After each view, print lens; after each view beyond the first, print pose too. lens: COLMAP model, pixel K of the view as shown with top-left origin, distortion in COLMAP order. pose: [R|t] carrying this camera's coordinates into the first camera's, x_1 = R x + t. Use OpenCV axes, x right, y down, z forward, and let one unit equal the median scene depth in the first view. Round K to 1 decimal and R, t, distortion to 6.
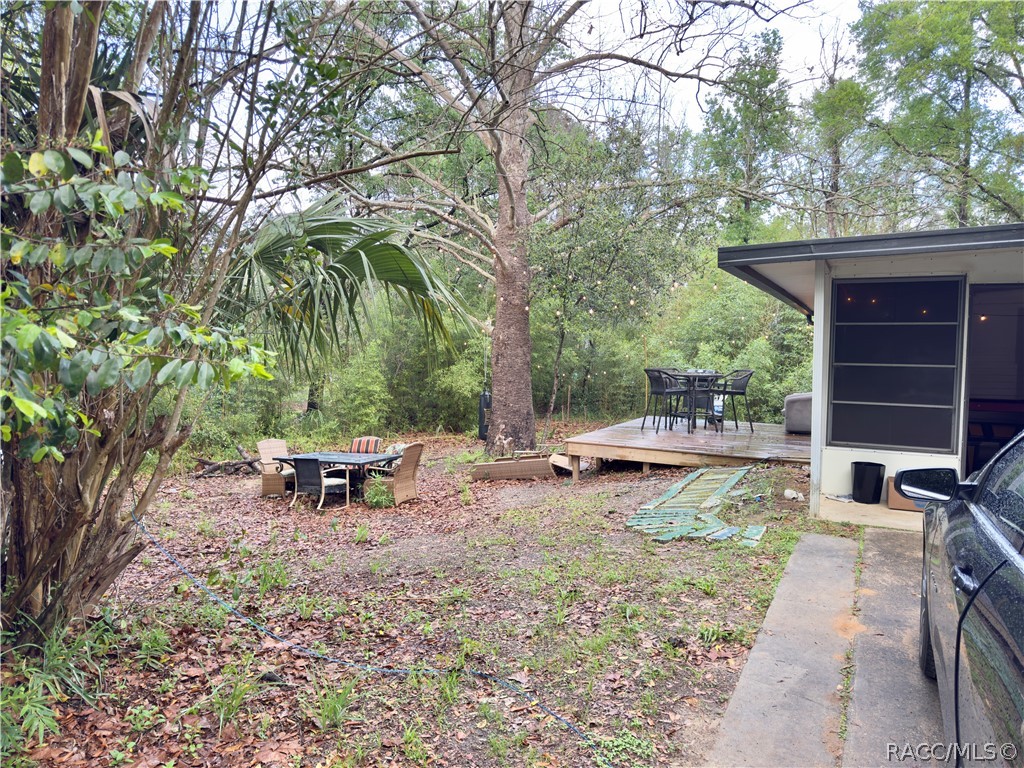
lens RADIAL K [[707.4, 0, 506.2], [0, 707.4, 380.3], [0, 0, 1]] dist [0.131662, -0.172636]
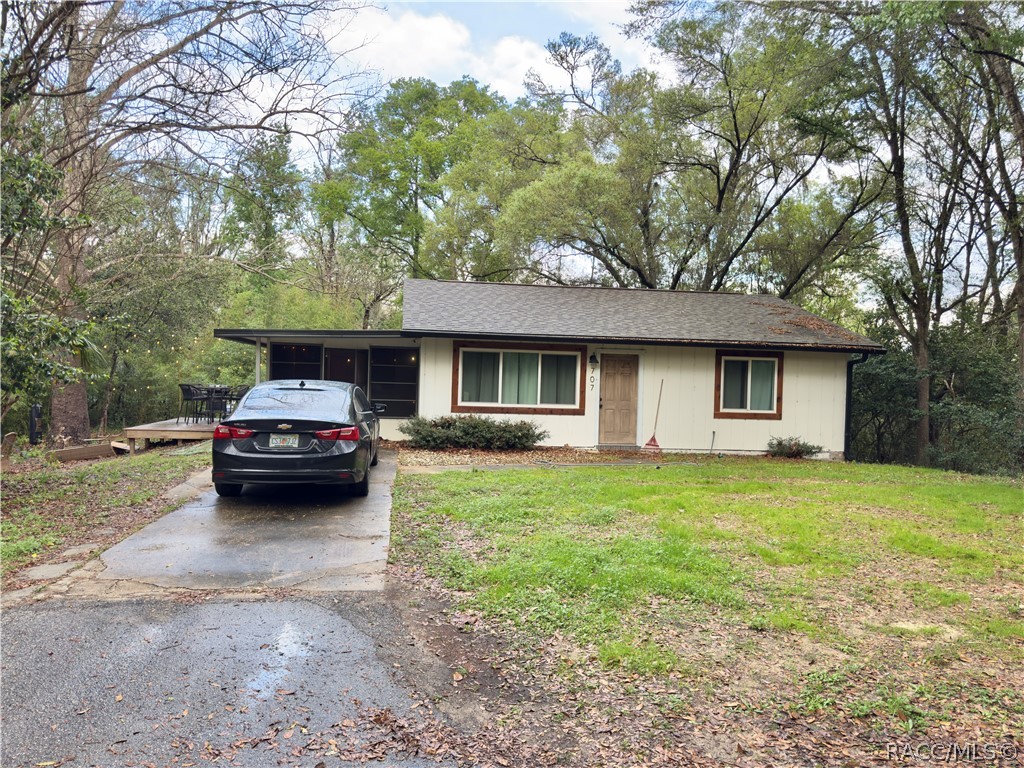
lens RADIAL K [[707.4, 0, 506.2], [0, 707.4, 380.3], [0, 0, 1]] dist [0.131662, -0.172636]
pose [[0.813421, 0.004444, 0.581658, -0.101788], [0.012691, 0.999597, -0.025385, 0.017523], [-0.581537, 0.028030, 0.813037, -0.505079]]
